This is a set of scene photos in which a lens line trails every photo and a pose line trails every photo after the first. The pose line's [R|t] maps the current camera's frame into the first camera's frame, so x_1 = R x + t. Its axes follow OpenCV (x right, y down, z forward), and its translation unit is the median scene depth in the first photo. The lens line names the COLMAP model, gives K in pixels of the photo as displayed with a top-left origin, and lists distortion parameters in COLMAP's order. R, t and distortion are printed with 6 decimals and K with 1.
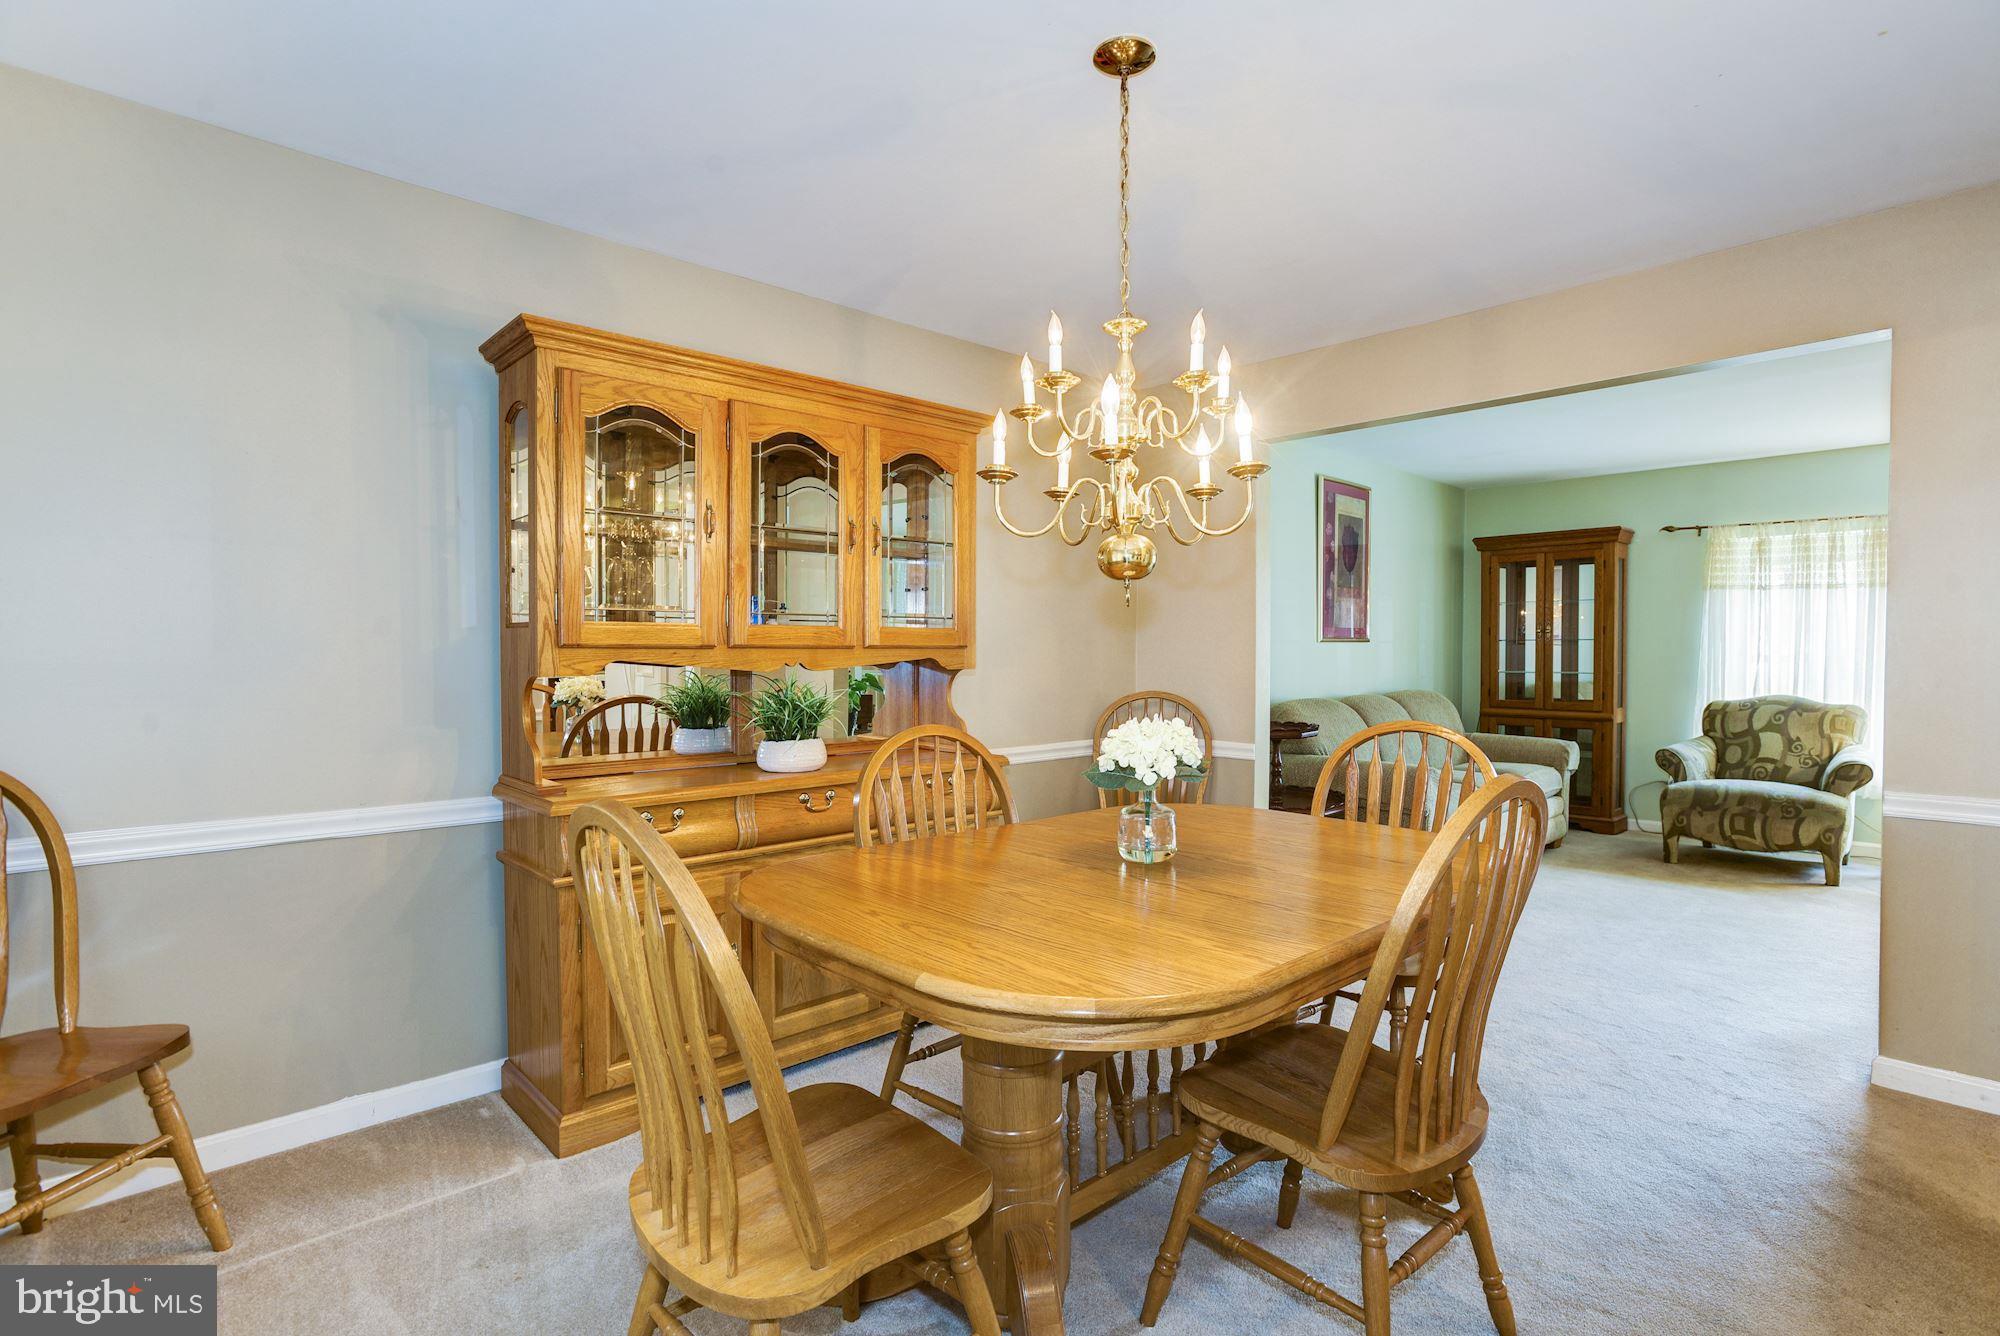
lens RADIAL K [[989.8, 0, 999.5], [0, 989.8, 674.3], [0, 0, 1]] dist [-0.049565, 0.022700]
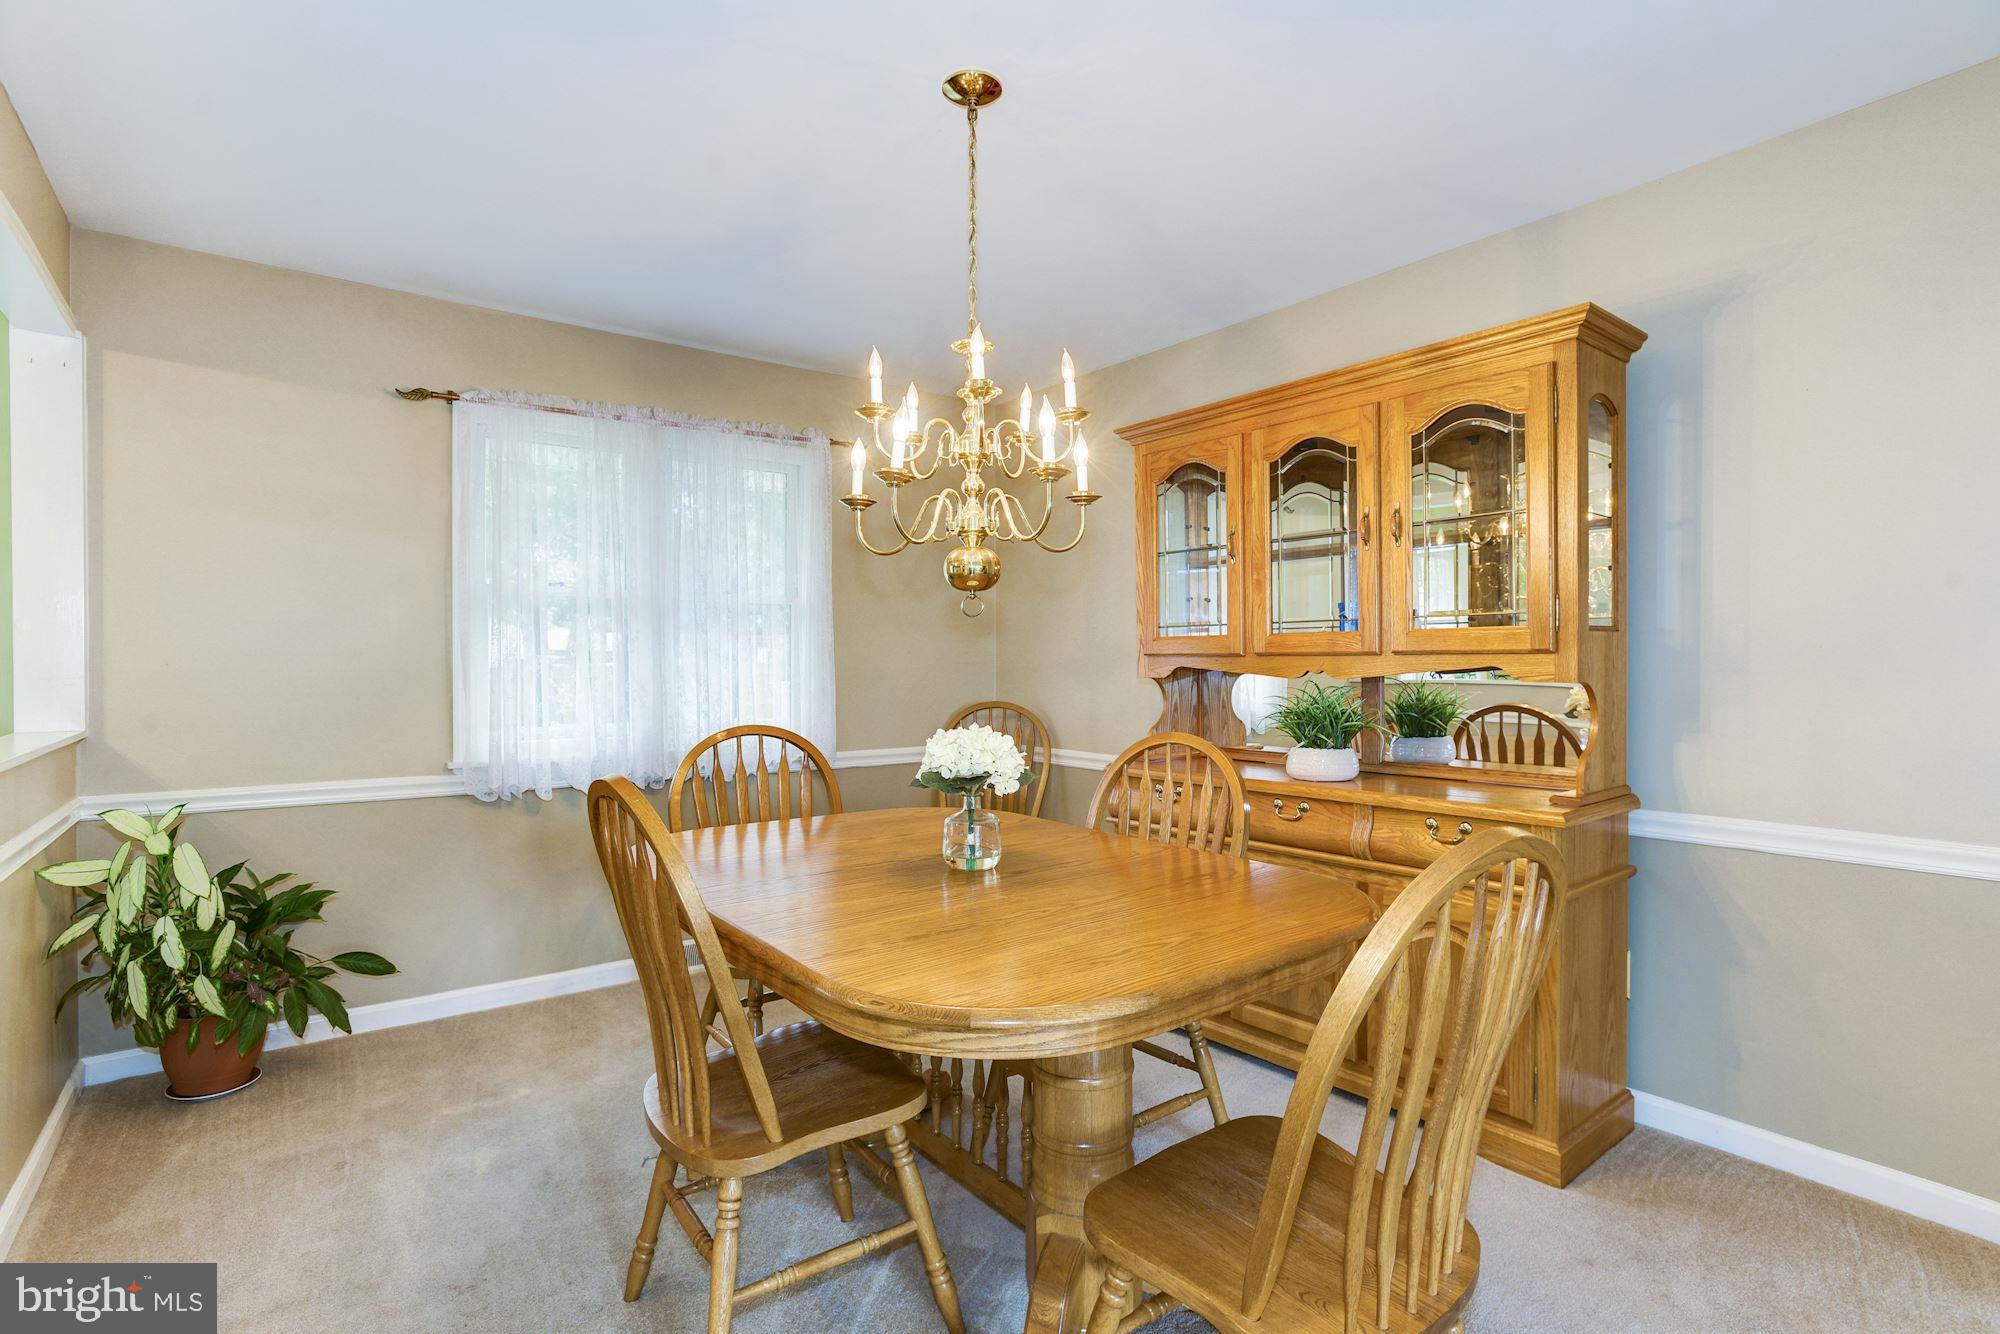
lens RADIAL K [[989.8, 0, 986.0], [0, 989.8, 663.0], [0, 0, 1]] dist [-0.049565, 0.022700]
pose [[-0.131034, 0.002096, -0.991376, 0.768068], [-0.015848, 0.999866, 0.004209, -0.016295], [0.991251, 0.016263, -0.130983, 0.761221]]
